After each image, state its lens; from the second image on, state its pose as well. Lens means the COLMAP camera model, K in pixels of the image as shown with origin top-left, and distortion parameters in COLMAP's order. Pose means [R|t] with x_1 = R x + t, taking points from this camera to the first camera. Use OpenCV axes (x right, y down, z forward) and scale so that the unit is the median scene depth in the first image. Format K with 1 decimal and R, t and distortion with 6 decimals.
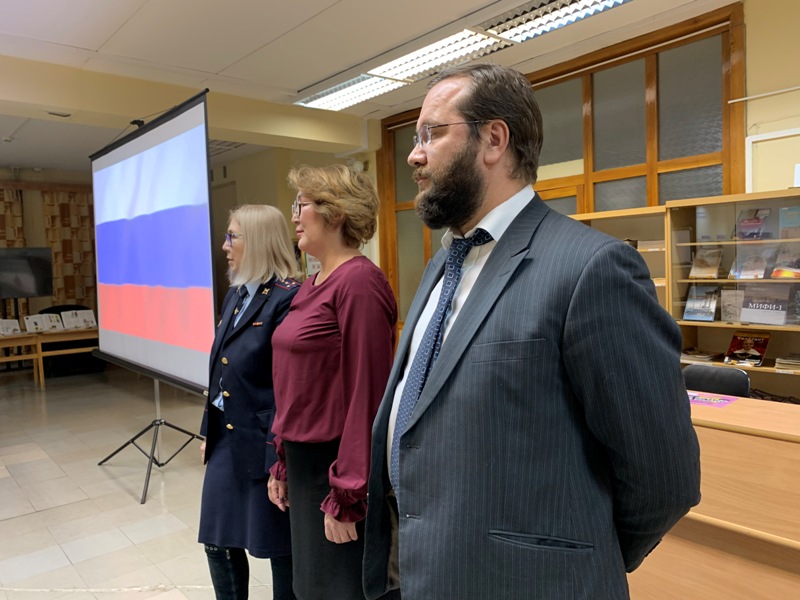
lens RADIAL K [[613.7, 0, 397.6], [0, 613.7, 294.2], [0, 0, 1]] dist [0.005573, -0.003203]
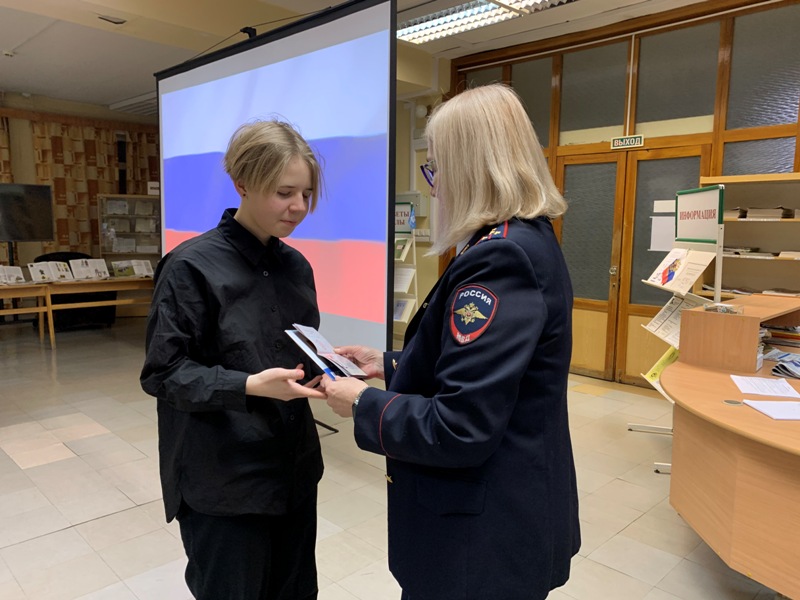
lens RADIAL K [[613.7, 0, 402.4], [0, 613.7, 303.9], [0, 0, 1]] dist [0.005573, -0.003203]
pose [[0.995960, 0.035946, 0.082285, -0.148062], [-0.042411, 0.996034, 0.078219, 0.002688], [-0.079147, -0.081393, 0.993535, 0.083924]]
